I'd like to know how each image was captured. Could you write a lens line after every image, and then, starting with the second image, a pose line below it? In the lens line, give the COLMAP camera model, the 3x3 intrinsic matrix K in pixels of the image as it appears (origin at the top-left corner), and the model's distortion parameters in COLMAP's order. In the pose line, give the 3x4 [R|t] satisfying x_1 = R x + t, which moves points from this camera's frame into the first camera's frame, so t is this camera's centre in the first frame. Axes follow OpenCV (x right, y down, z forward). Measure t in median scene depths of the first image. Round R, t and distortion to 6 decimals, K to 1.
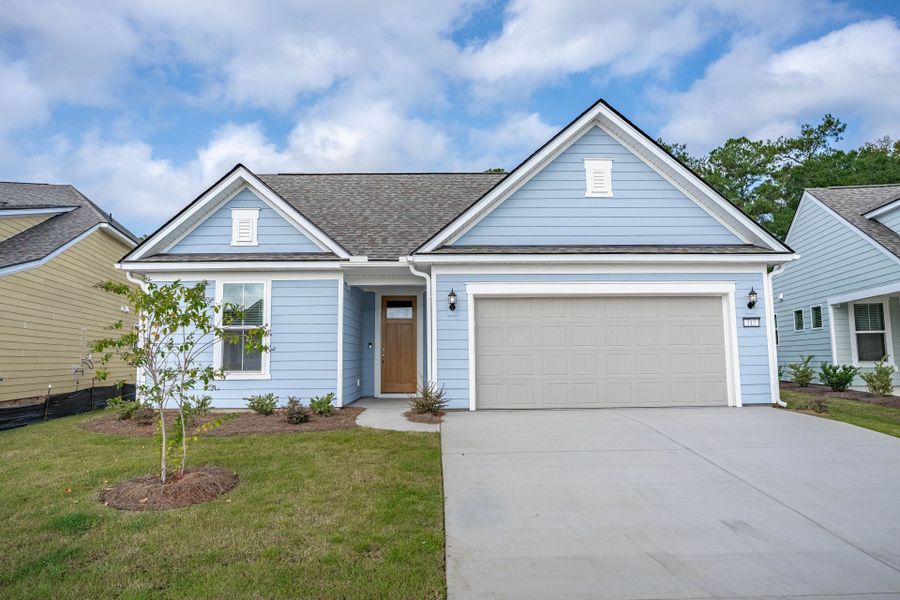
lens RADIAL K [[534.1, 0, 454.0], [0, 534.1, 300.1], [0, 0, 1]] dist [-0.020883, 0.000931]
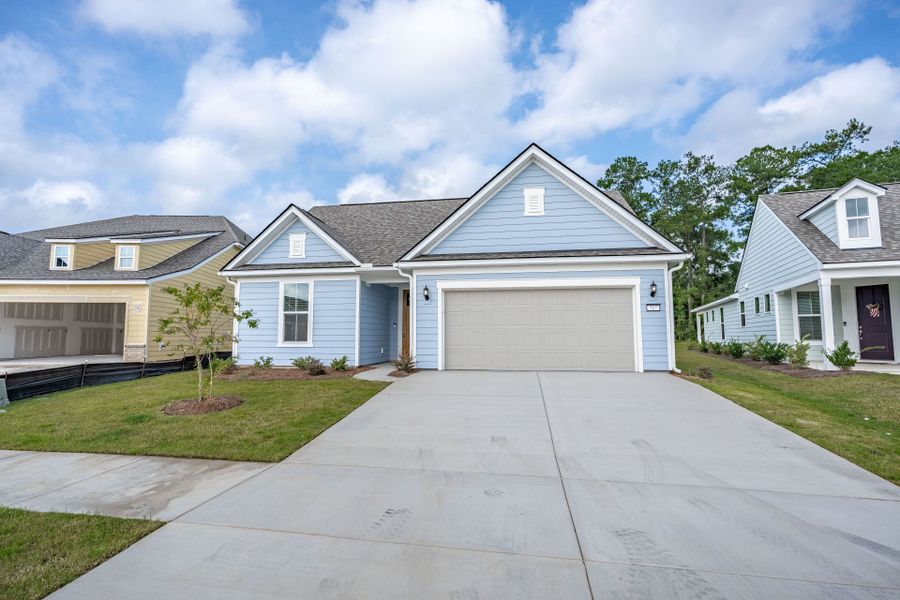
lens RADIAL K [[419.4, 0, 450.0], [0, 419.4, 300.0], [0, 0, 1]] dist [-0.011405, 0.000583]
pose [[0.984447, -0.007894, -0.175504, 0.240909], [0.011583, 0.999733, 0.020004, -0.002785], [0.175299, -0.021726, 0.984275, -0.089106]]
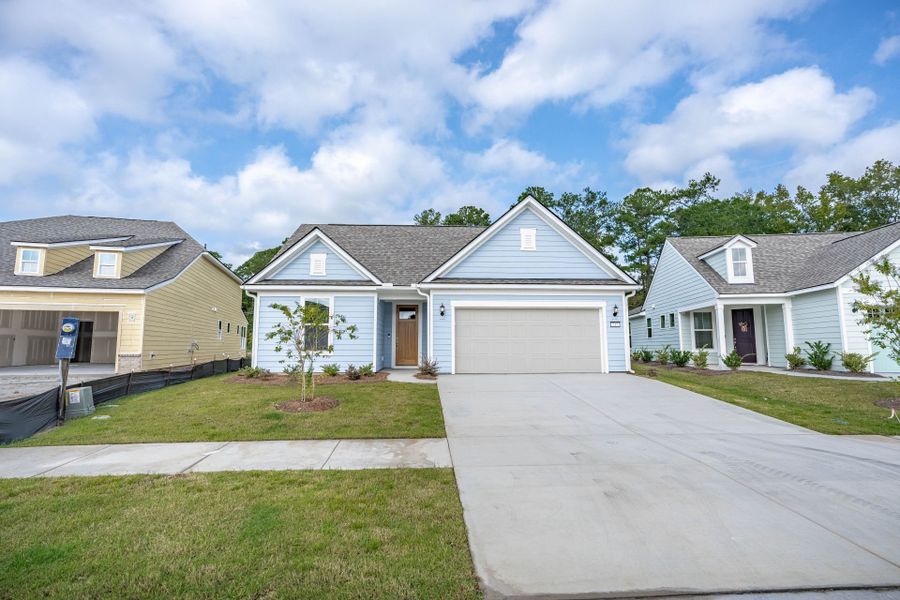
lens RADIAL K [[402.0, 0, 450.0], [0, 402.0, 300.0], [0, 0, 1]] dist [-0.010819, -0.000119]
pose [[0.999397, 0.011401, 0.032809, -0.019978], [-0.011247, 0.999925, -0.004879, -0.023924], [-0.032863, 0.004507, 0.999450, -0.276602]]
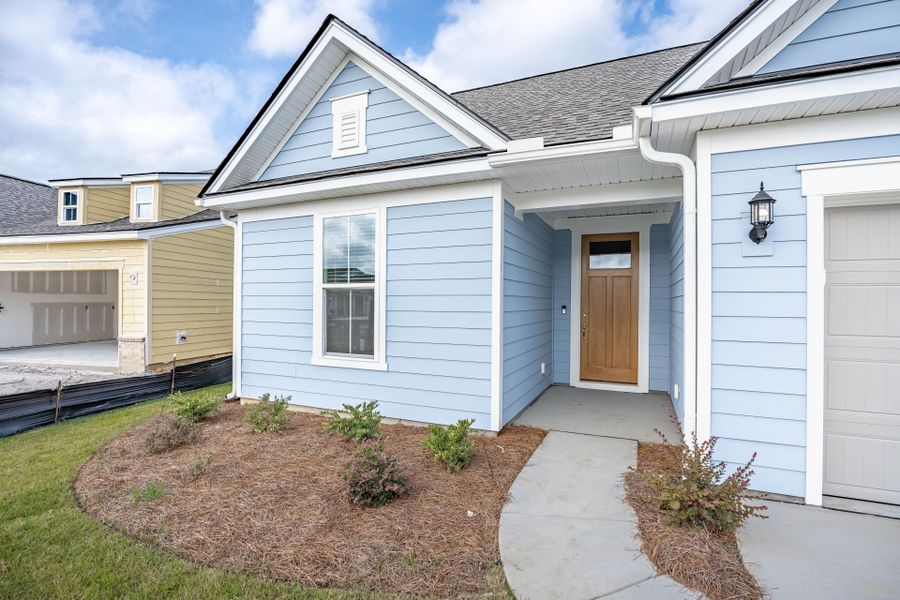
lens RADIAL K [[440.8, 0, 447.5], [0, 440.8, 300.8], [0, 0, 1]] dist [-0.016436, -0.000428]
pose [[0.902085, 0.012700, -0.431371, -0.065770], [0.029765, 0.995356, 0.091550, 0.024563], [0.430530, -0.095425, 0.897518, 0.581619]]
